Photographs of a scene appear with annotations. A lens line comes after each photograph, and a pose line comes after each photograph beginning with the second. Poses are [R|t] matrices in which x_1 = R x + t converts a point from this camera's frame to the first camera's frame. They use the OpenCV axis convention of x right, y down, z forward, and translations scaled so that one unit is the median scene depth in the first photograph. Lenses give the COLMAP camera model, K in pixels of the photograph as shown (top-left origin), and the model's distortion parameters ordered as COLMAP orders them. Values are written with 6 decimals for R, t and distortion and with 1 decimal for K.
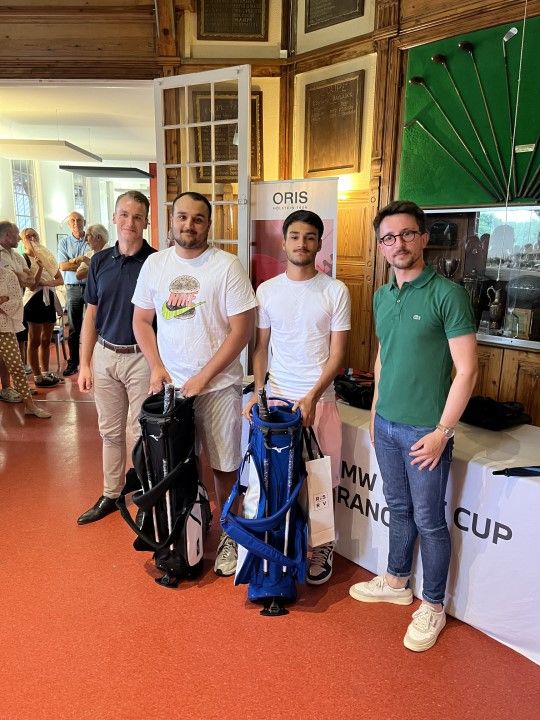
lens RADIAL K [[555.5, 0, 275.0], [0, 555.5, 369.8], [0, 0, 1]] dist [0.058868, -0.085368]
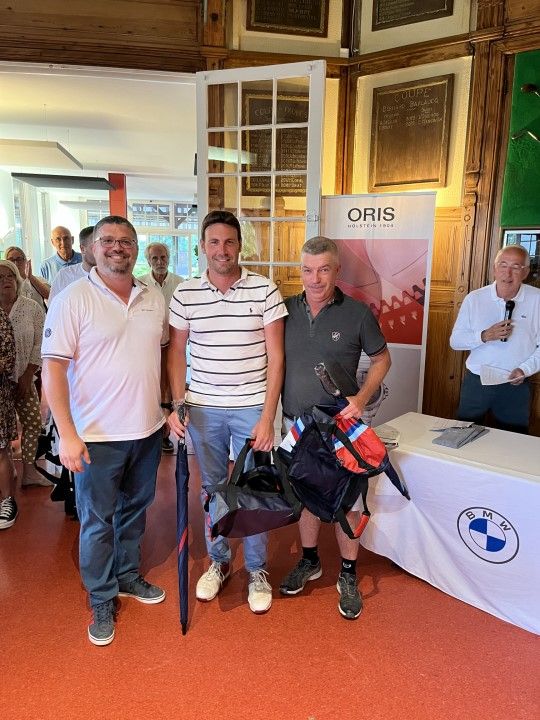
lens RADIAL K [[555.5, 0, 268.1], [0, 555.5, 370.6], [0, 0, 1]] dist [0.058868, -0.085368]
pose [[0.983941, -0.031275, 0.175733, -0.278925], [0.036386, 0.999001, -0.025939, -0.045418], [-0.174746, 0.031917, 0.984096, 0.170196]]
